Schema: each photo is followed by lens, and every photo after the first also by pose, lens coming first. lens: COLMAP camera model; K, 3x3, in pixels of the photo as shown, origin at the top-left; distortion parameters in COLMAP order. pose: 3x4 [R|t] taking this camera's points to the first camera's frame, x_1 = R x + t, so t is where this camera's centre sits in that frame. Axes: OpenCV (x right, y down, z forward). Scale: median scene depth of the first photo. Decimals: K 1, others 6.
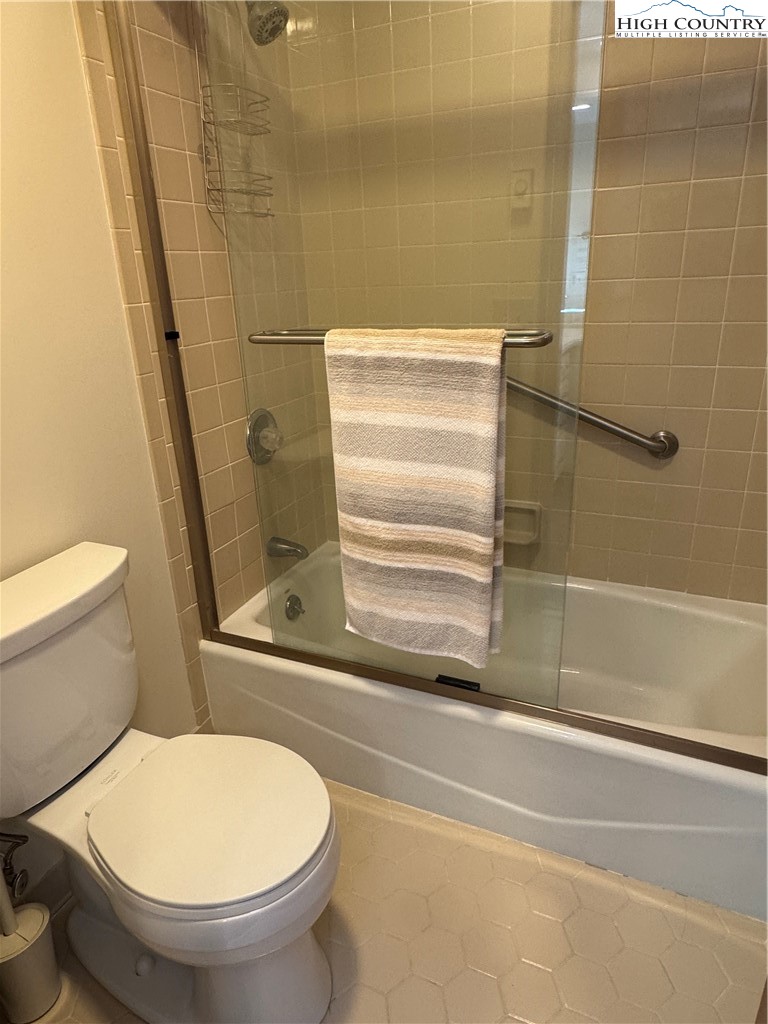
lens RADIAL K [[642.6, 0, 386.2], [0, 642.6, 508.9], [0, 0, 1]] dist [-0.003303, 0.000110]
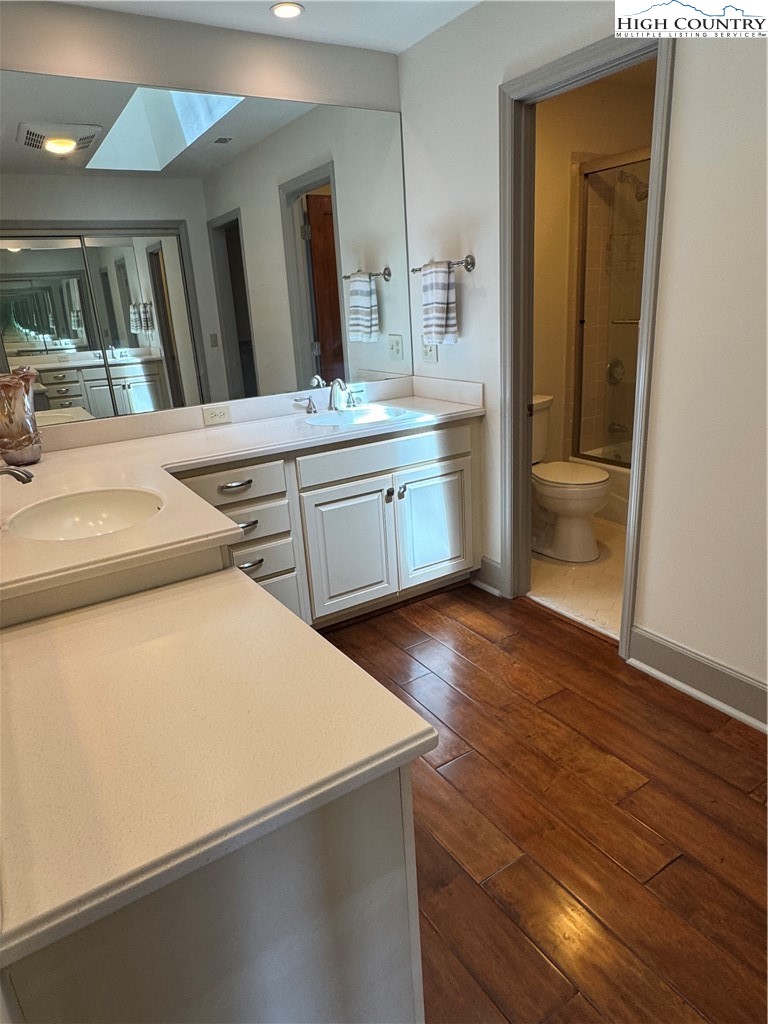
lens RADIAL K [[642.6, 0, 386.2], [0, 642.6, 508.9], [0, 0, 1]] dist [-0.003303, 0.000110]
pose [[0.828572, 0.160765, -0.536305, 0.466093], [-0.167994, 0.985139, 0.035765, 0.459818], [0.534085, 0.060462, 0.843266, -1.390185]]
